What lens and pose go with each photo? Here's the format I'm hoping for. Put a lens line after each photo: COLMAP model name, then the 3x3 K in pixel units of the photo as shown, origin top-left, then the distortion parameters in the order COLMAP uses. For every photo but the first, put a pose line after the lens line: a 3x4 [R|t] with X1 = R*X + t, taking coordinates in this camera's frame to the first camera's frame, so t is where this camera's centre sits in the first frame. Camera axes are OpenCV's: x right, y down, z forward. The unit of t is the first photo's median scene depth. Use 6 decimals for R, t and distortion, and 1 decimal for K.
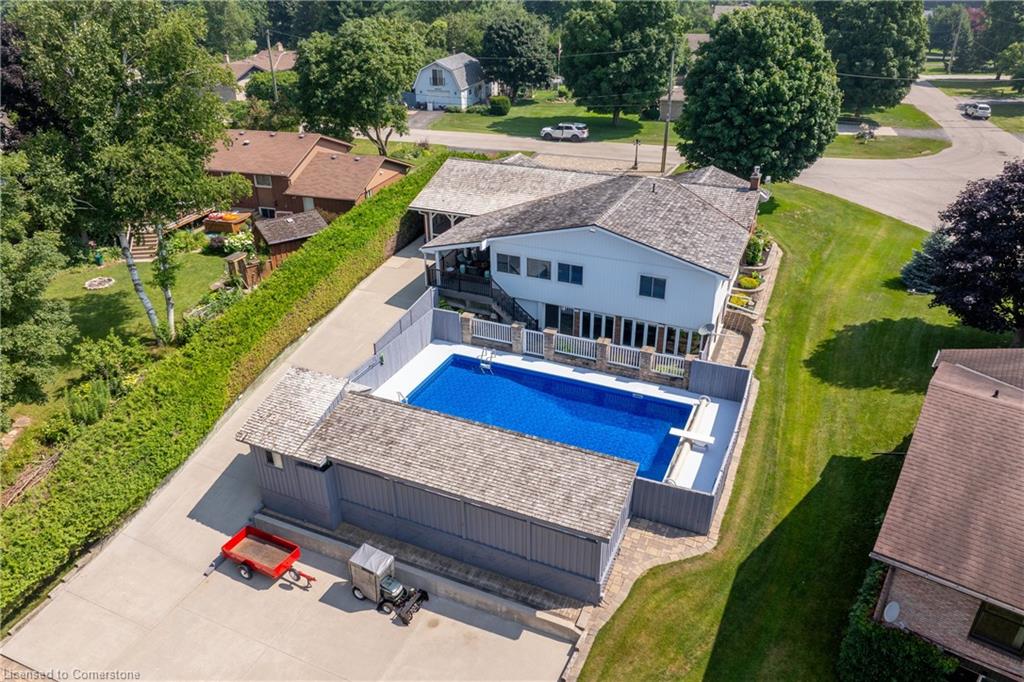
lens RADIAL K [[722.1, 0, 515.6], [0, 722.1, 338.8], [0, 0, 1]] dist [-0.041818, 0.011610]
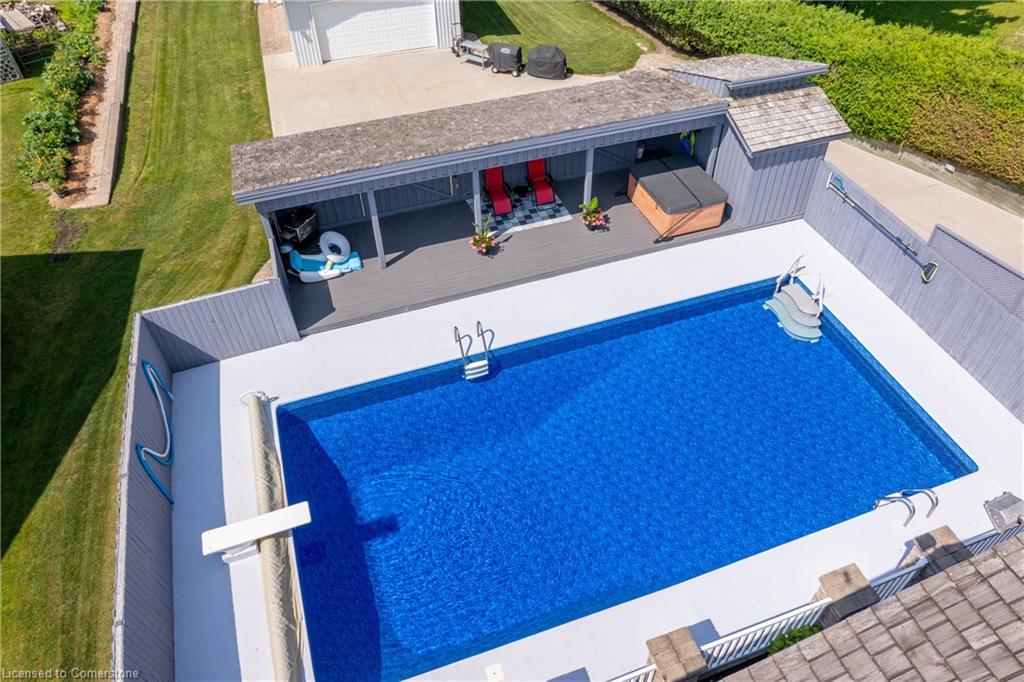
lens RADIAL K [[722.1, 0, 514.8], [0, 722.1, 338.7], [0, 0, 1]] dist [-0.041818, 0.011610]
pose [[-0.728506, 0.495086, -0.473465, 0.274264], [-0.299043, 0.391985, 0.870012, -0.305662], [0.616322, 0.775396, -0.137511, 1.040199]]
